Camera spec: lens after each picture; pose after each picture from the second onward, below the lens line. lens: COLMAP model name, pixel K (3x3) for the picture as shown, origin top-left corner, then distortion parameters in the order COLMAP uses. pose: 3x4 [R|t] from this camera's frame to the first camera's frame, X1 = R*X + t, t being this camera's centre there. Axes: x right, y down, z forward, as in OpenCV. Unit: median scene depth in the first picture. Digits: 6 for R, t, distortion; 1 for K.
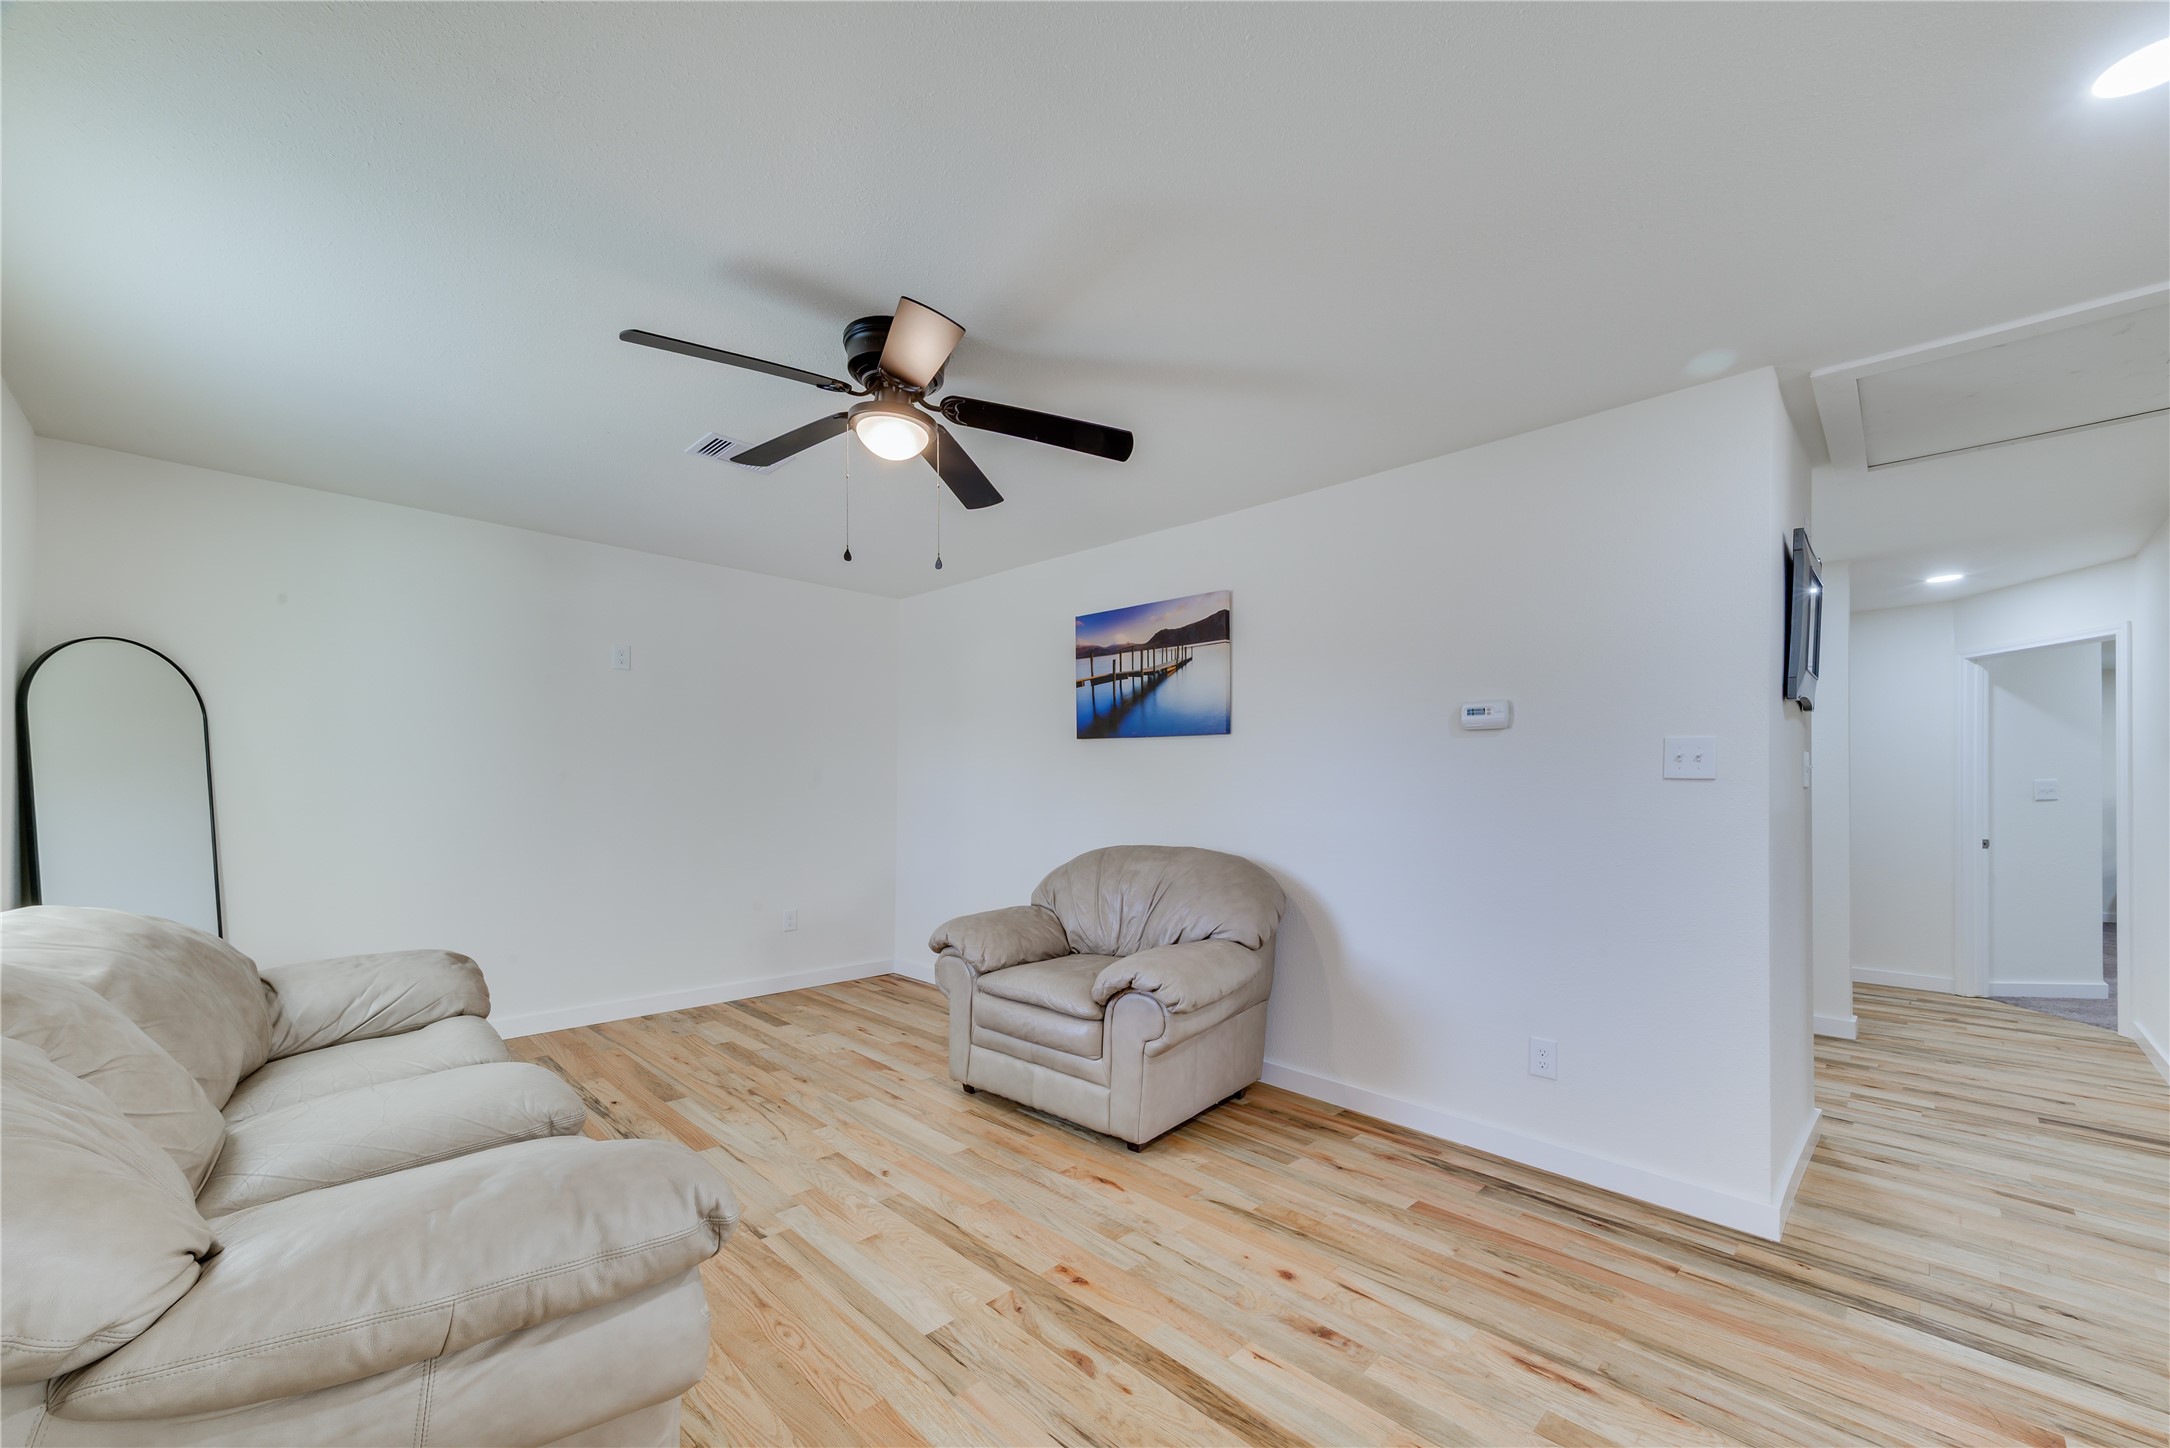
lens RADIAL K [[859.2, 0, 1086.7], [0, 859.2, 781.1], [0, 0, 1]] dist [0.005550, -0.001144]
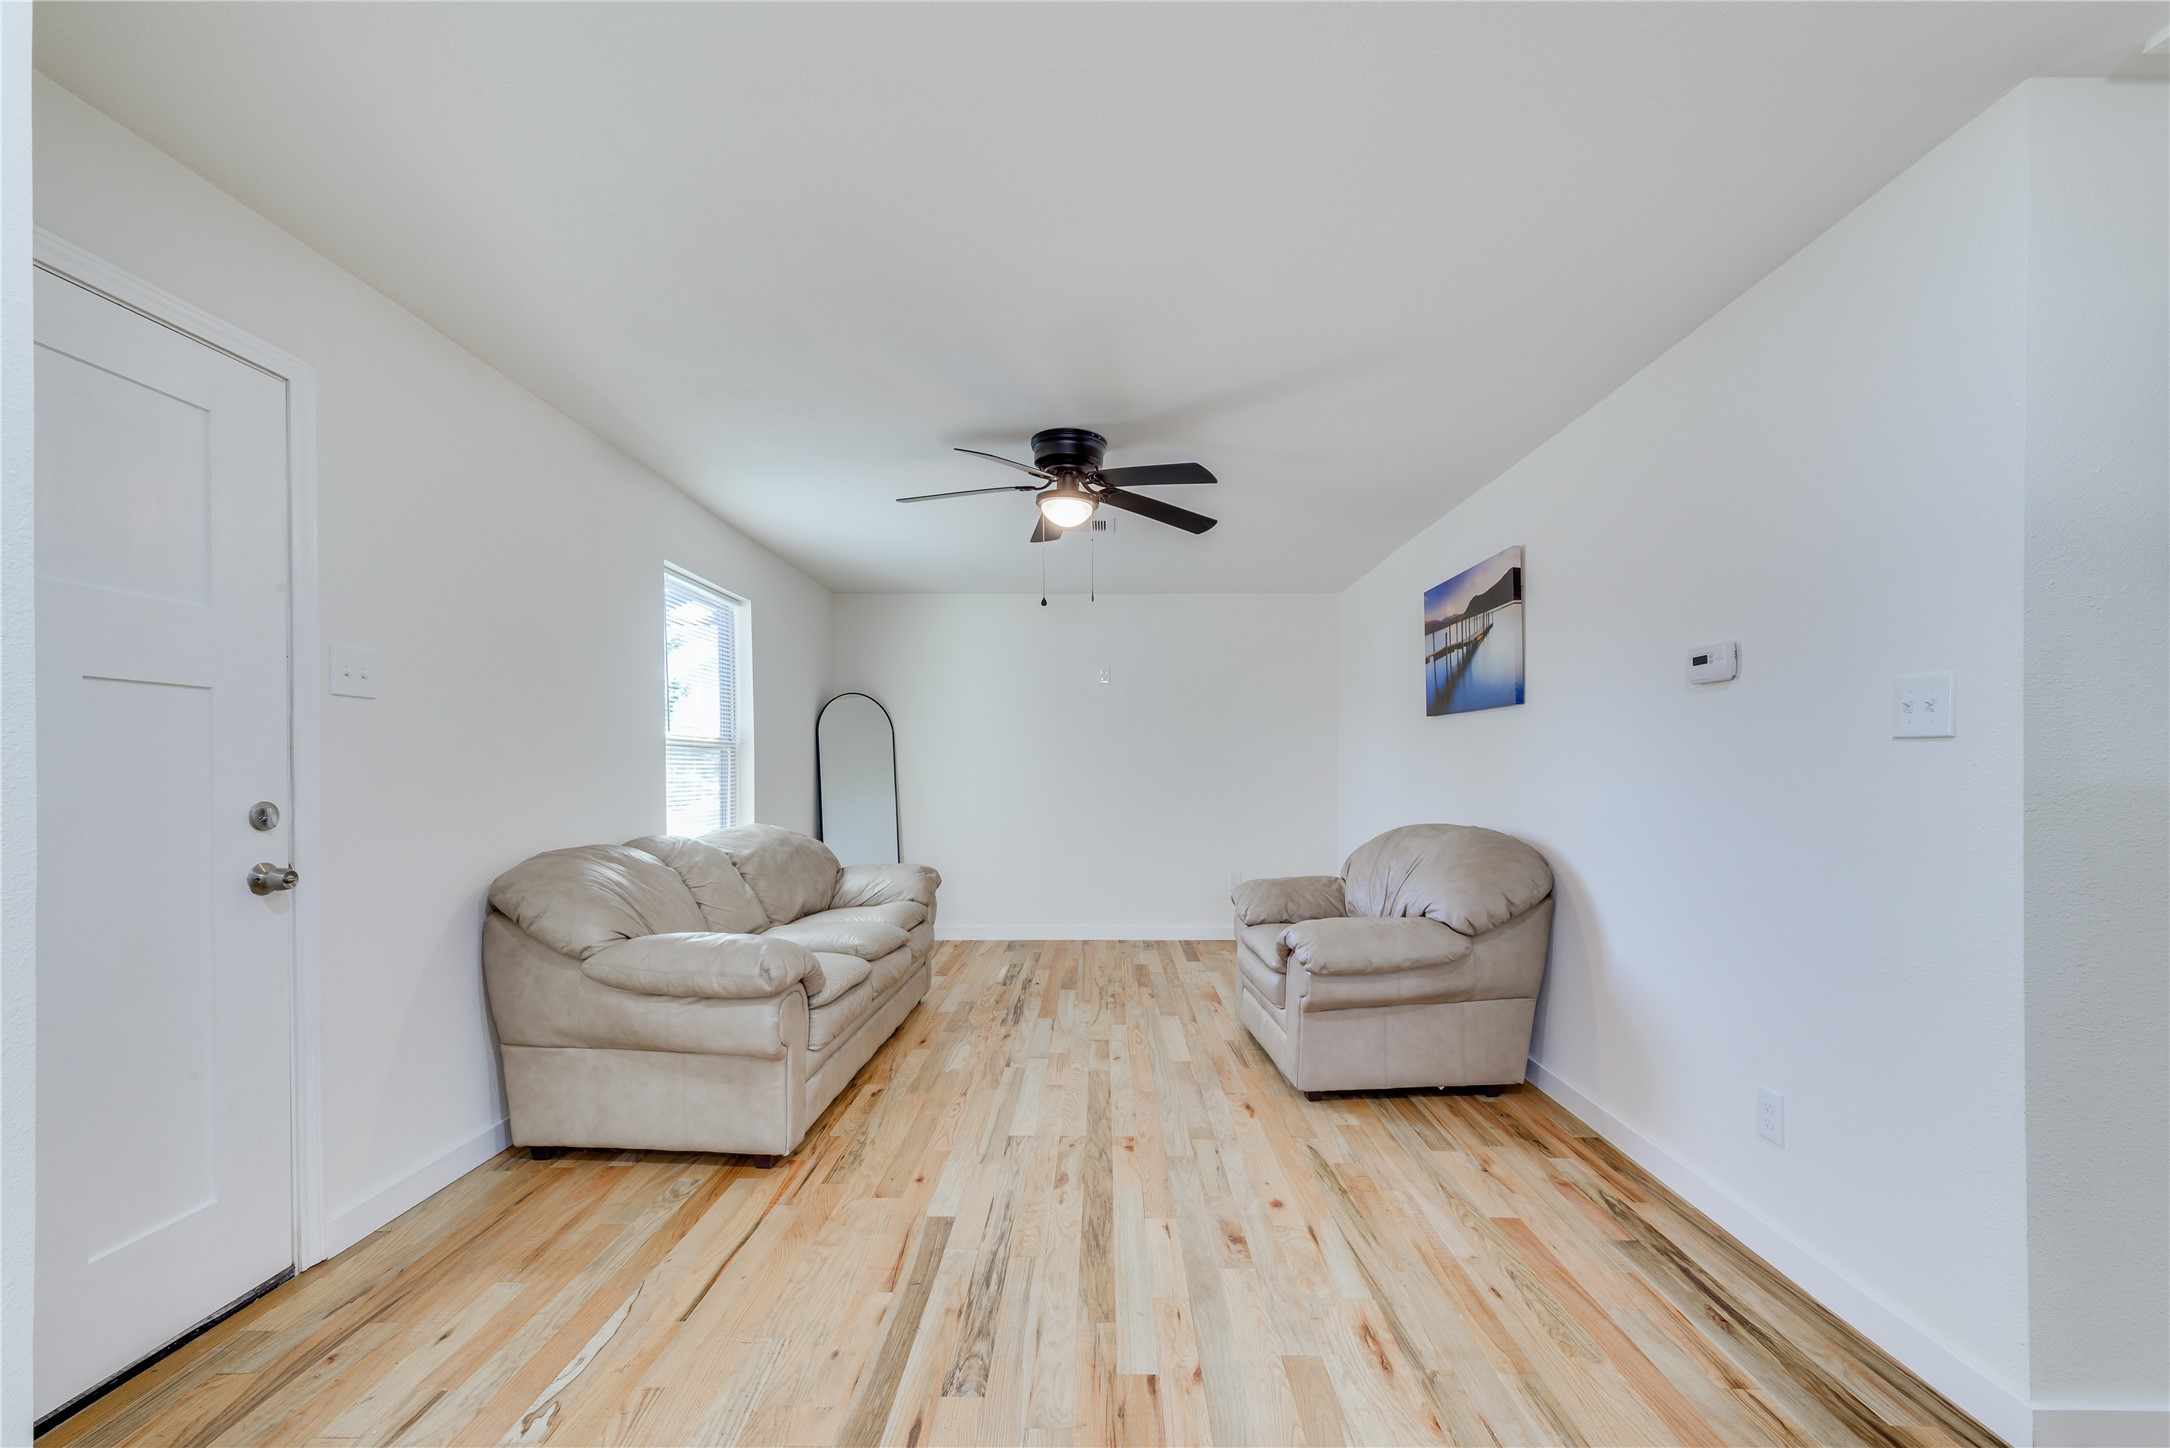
lens RADIAL K [[859.2, 0, 1089.5], [0, 859.2, 770.3], [0, 0, 1]] dist [0.005550, -0.001144]
pose [[0.698745, -0.009071, -0.715313, 0.639321], [0.011677, 0.999931, -0.001273, 0.014790], [0.715275, -0.007463, 0.698803, 0.049806]]
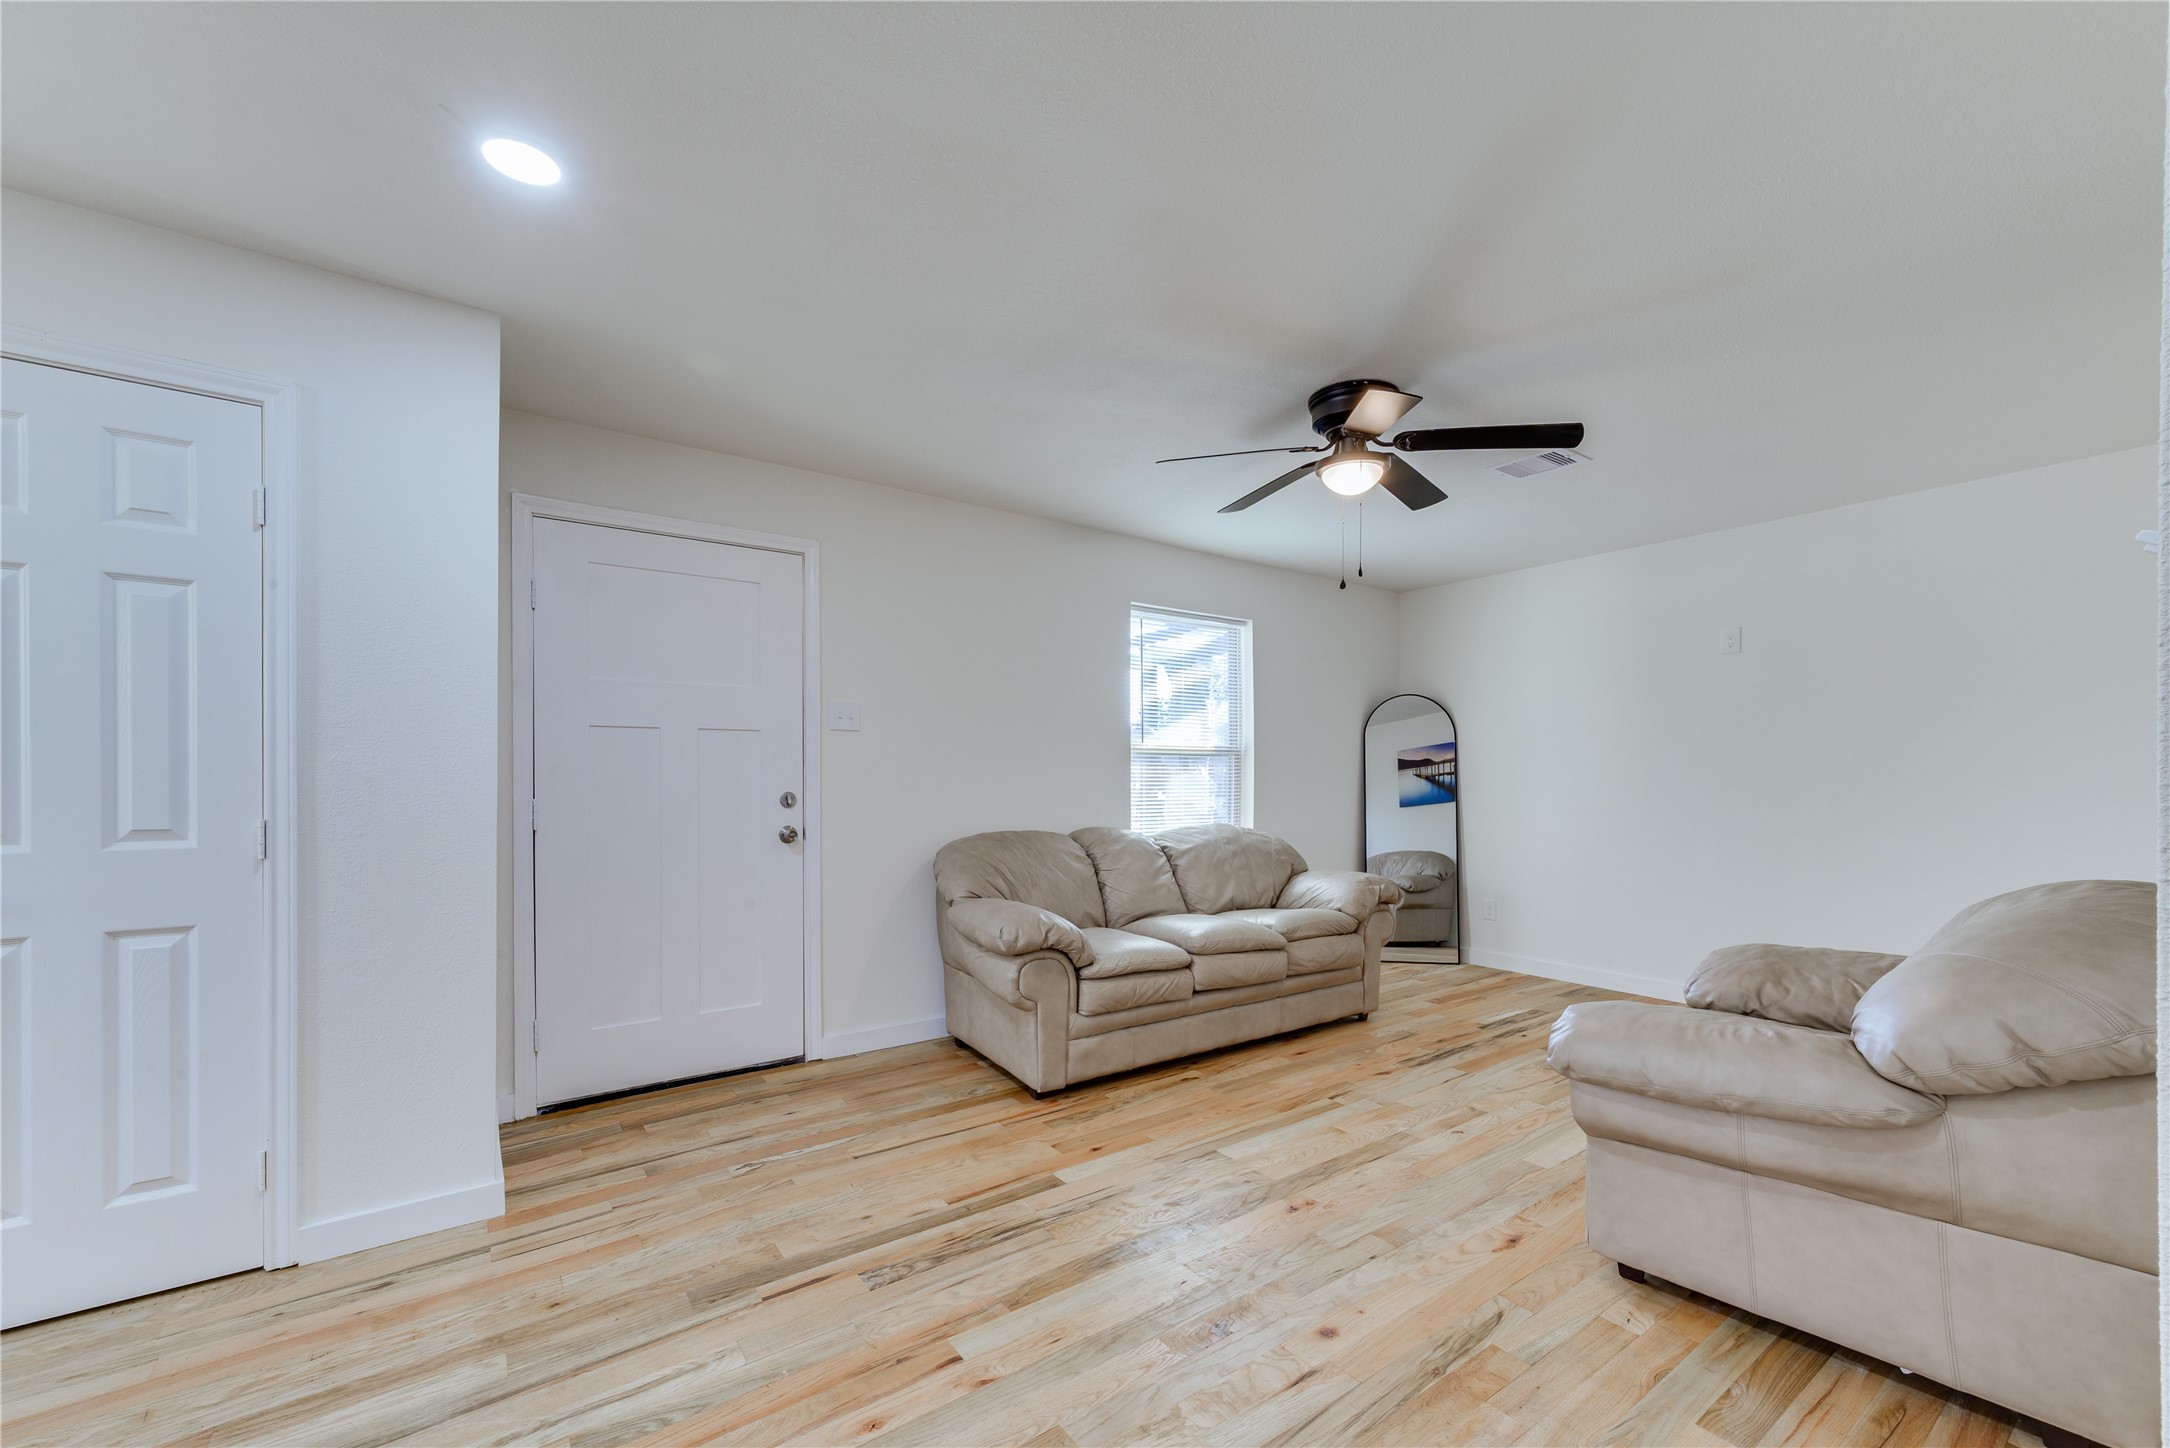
lens RADIAL K [[859.2, 0, 1087.1], [0, 859.2, 777.2], [0, 0, 1]] dist [0.005550, -0.001144]
pose [[-0.163874, -0.008327, -0.986446, 0.833051], [0.005221, 0.999943, -0.009308, 0.024468], [0.986467, -0.006676, -0.163821, 0.679232]]
